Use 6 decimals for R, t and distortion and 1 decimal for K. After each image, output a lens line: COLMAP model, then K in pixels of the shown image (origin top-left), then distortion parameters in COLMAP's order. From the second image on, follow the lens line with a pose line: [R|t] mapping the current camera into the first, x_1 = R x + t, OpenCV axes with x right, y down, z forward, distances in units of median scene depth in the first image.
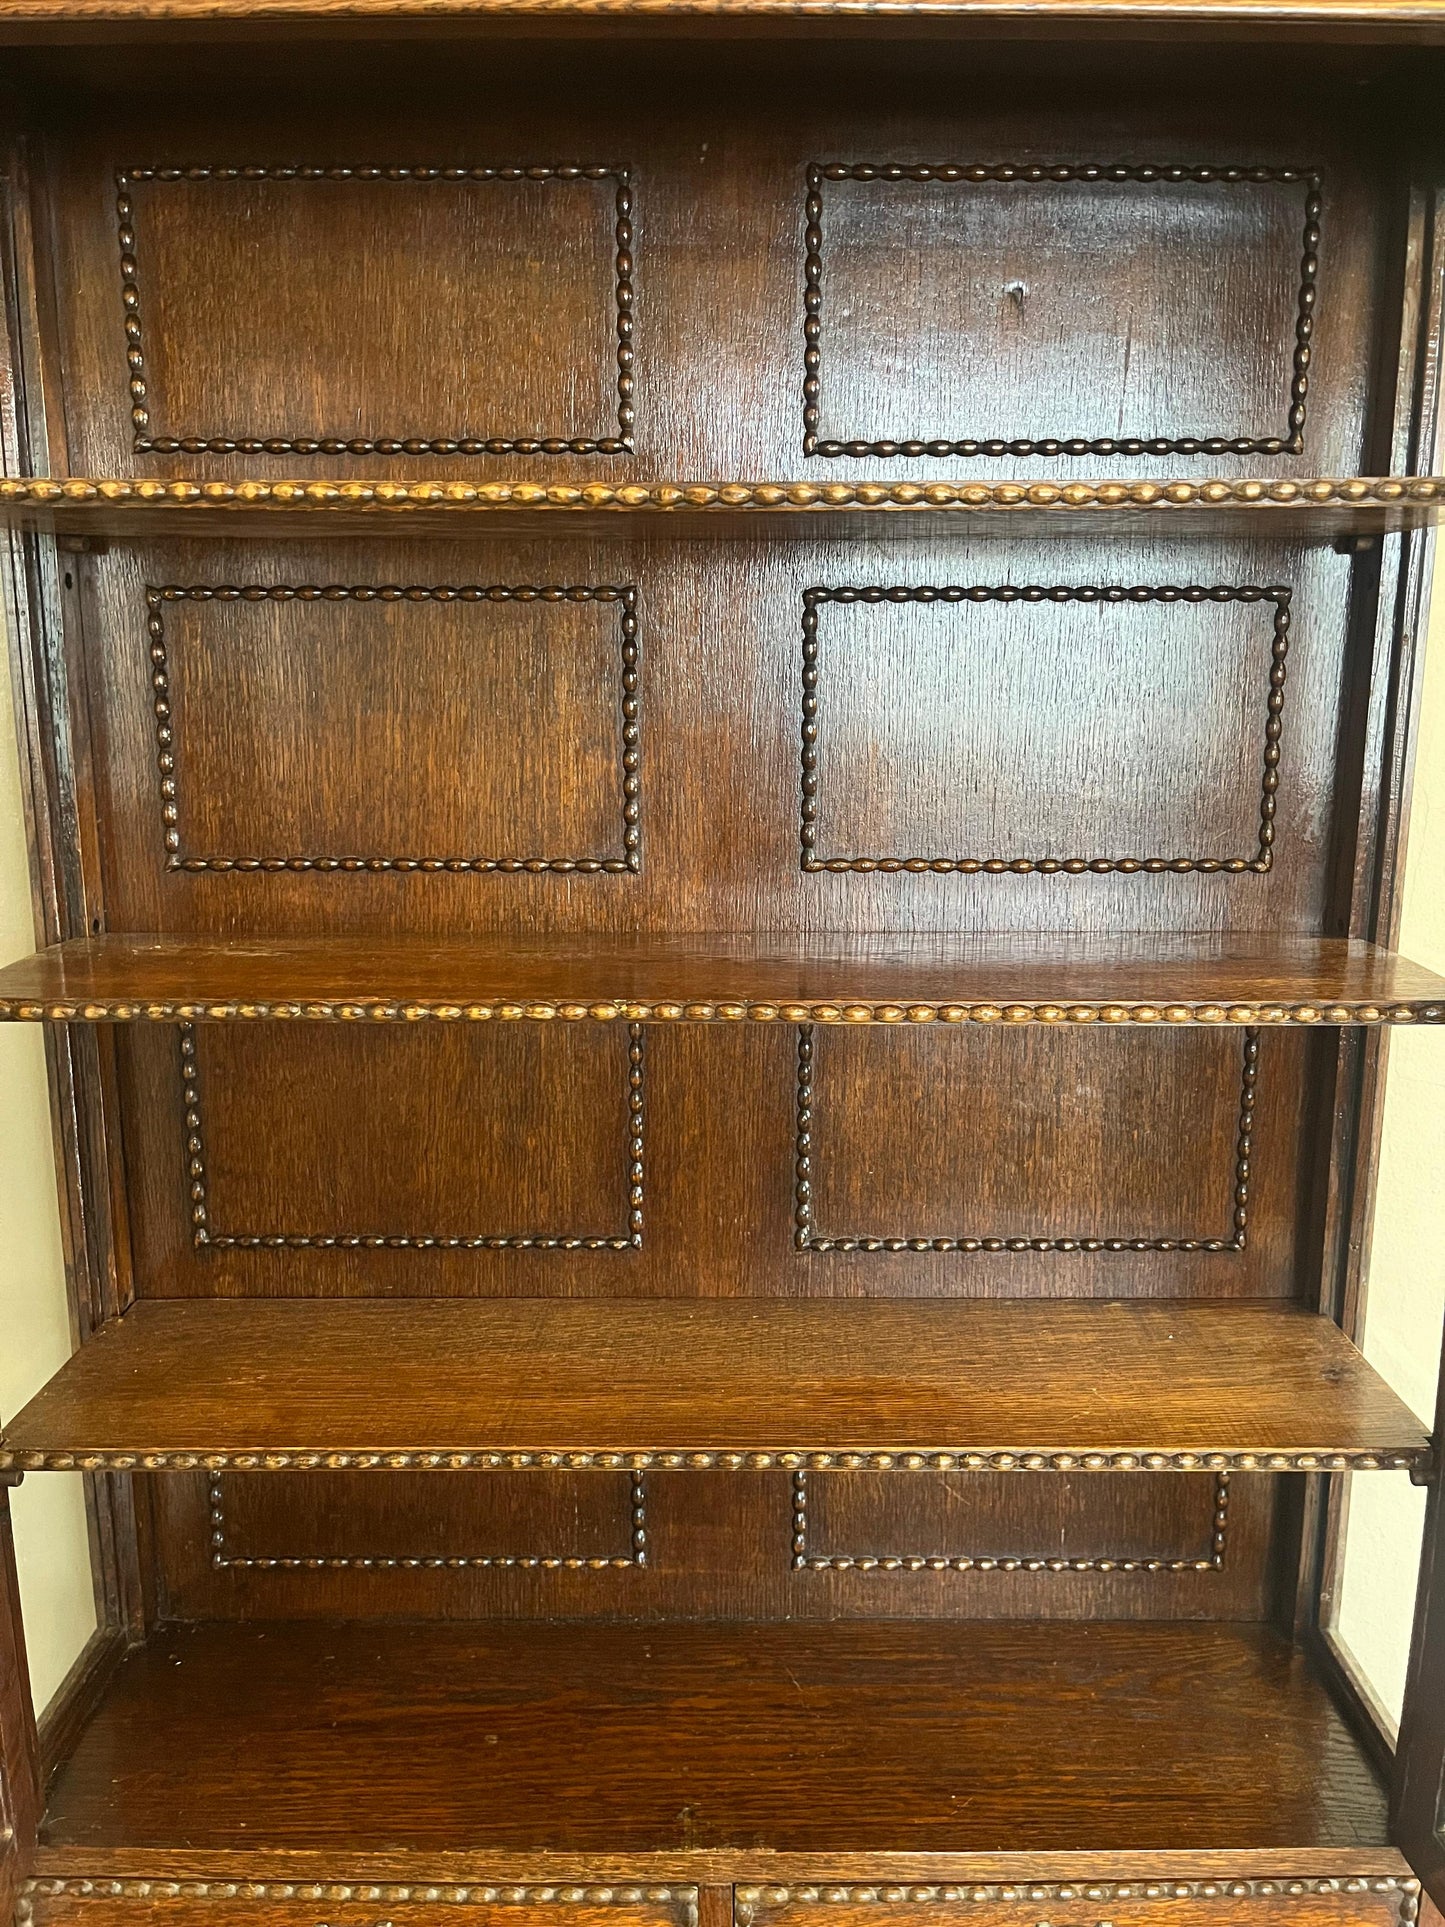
lens RADIAL K [[1467.7, 0, 734.2], [0, 1467.7, 947.3], [0, 0, 1]] dist [0.055743, -0.080044]
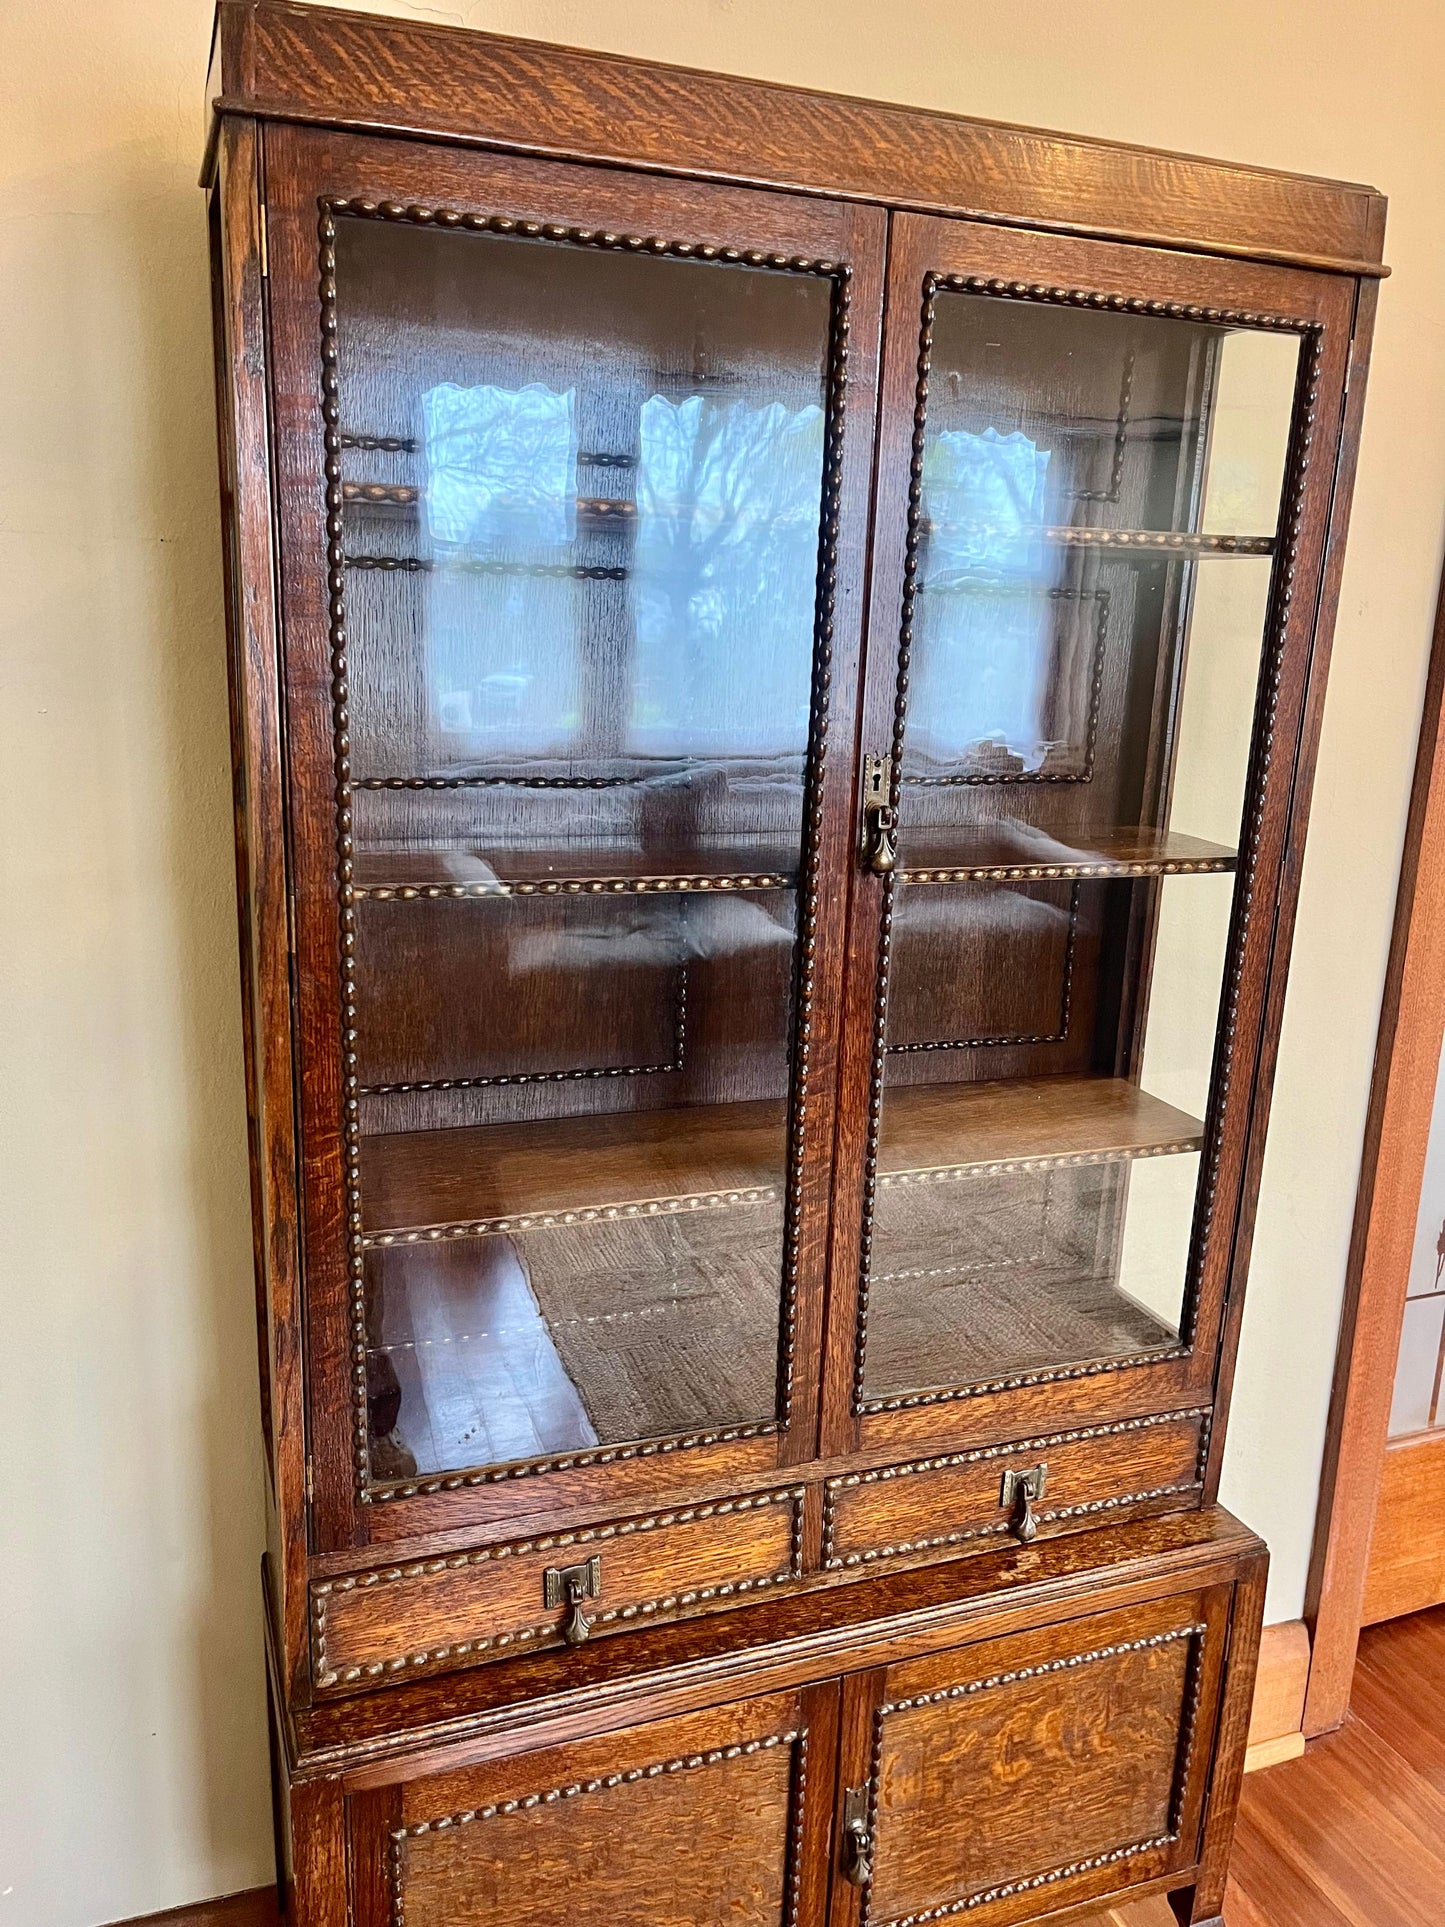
lens RADIAL K [[1467.7, 0, 727.5], [0, 1467.7, 975.0], [0, 0, 1]] dist [0.055743, -0.080044]
pose [[0.933069, -0.054251, 0.355583, -0.537229], [0.031372, 0.997068, 0.069798, 0.028643], [-0.358327, -0.053971, 0.932035, -0.275219]]
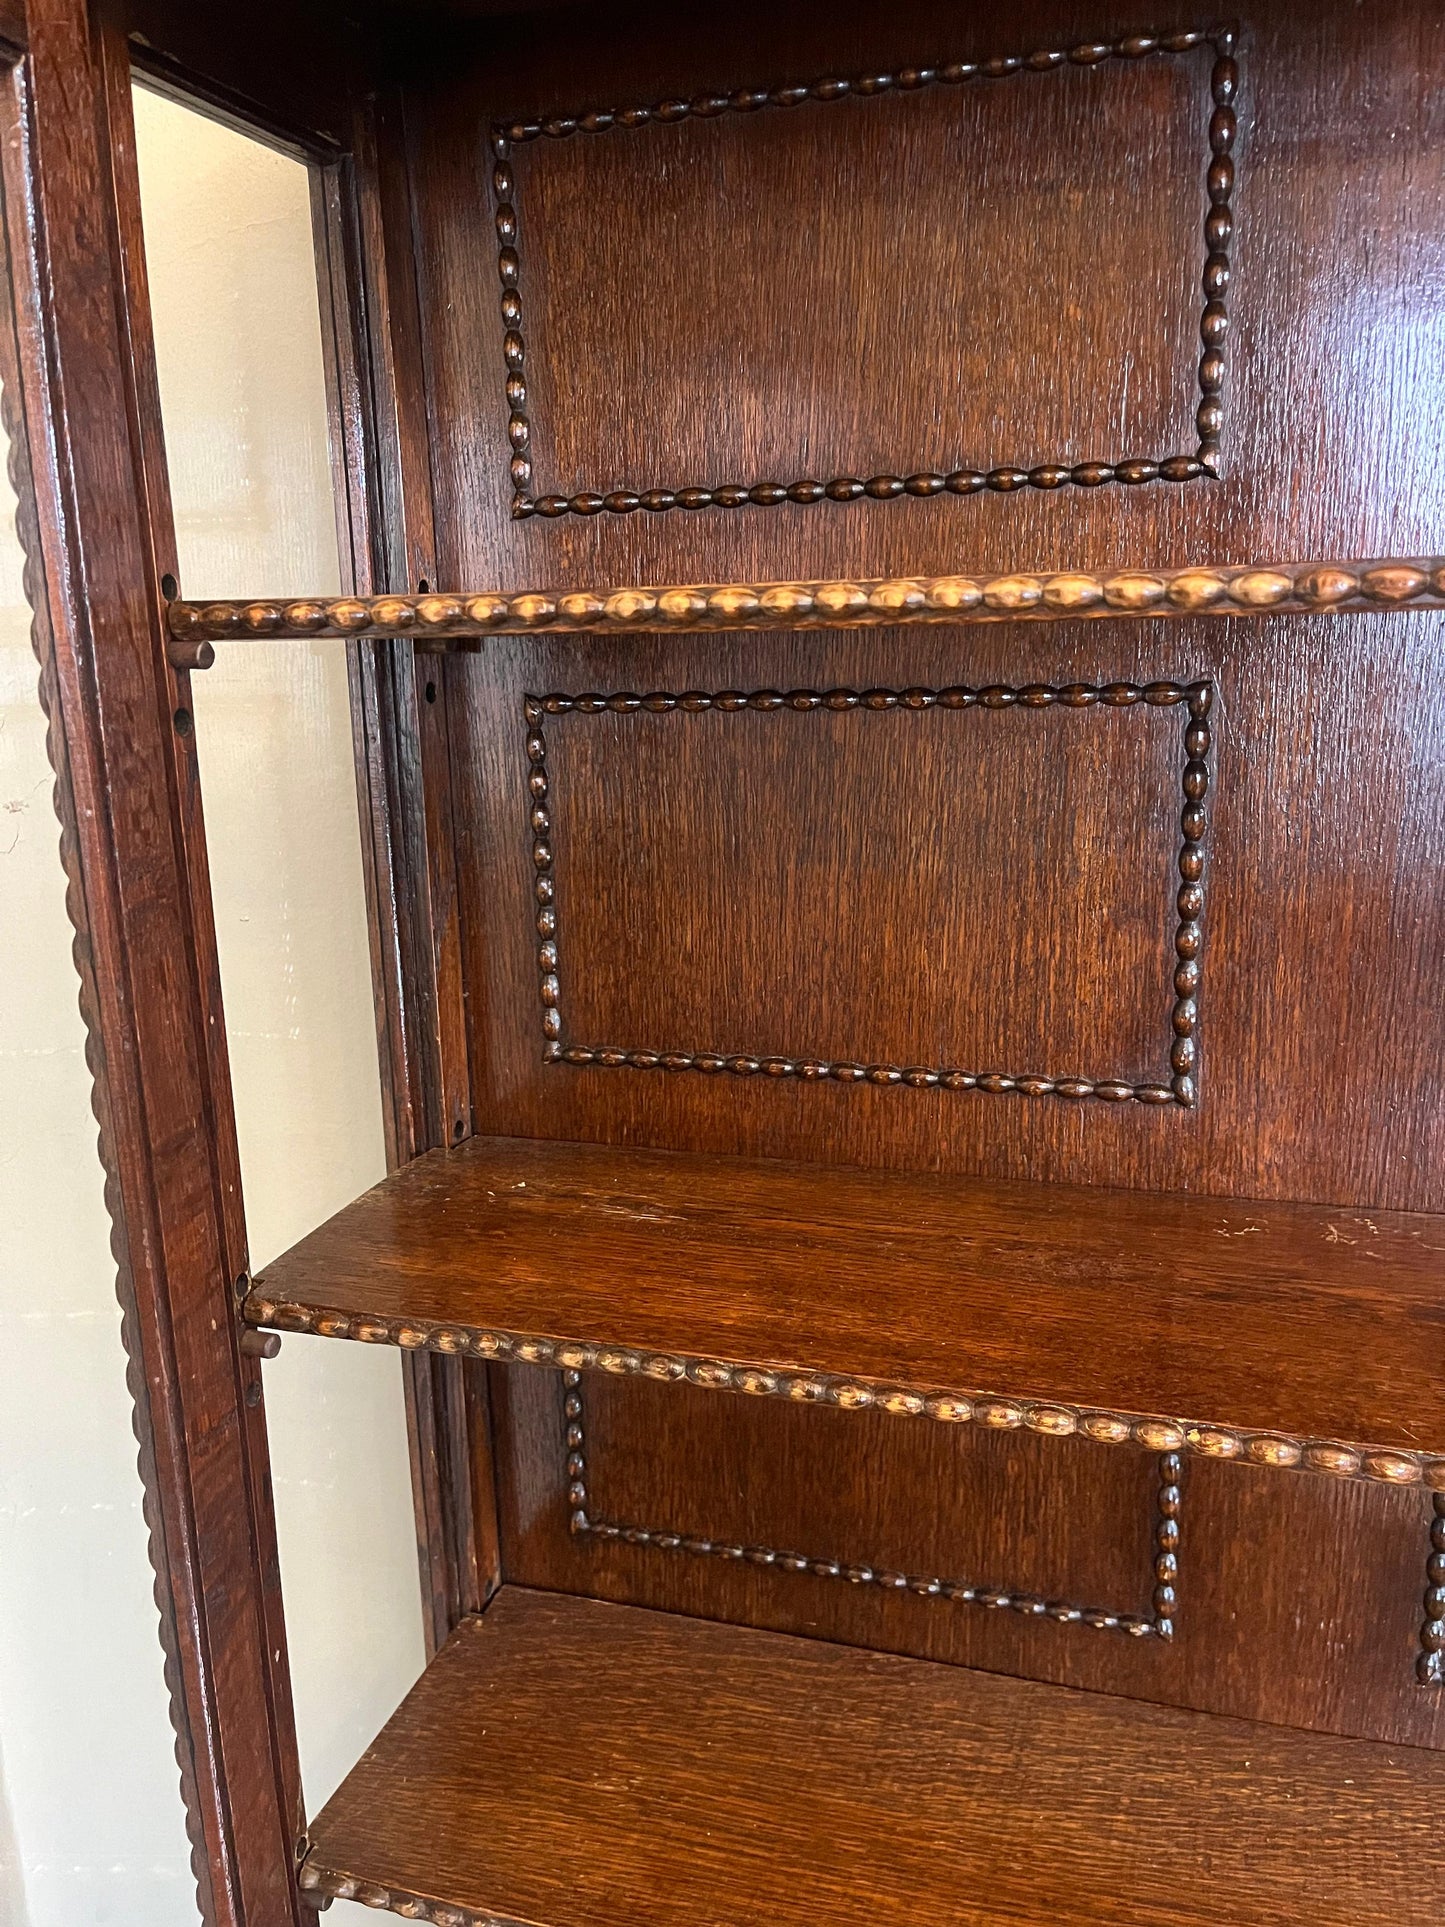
lens RADIAL K [[1467.7, 0, 737.4], [0, 1467.7, 946.4], [0, 0, 1]] dist [0.055743, -0.080044]
pose [[0.953988, 0.036237, -0.297646, -0.067936], [-0.030207, 0.999235, 0.024836, -0.138826], [0.298318, -0.014702, 0.954353, 0.317762]]
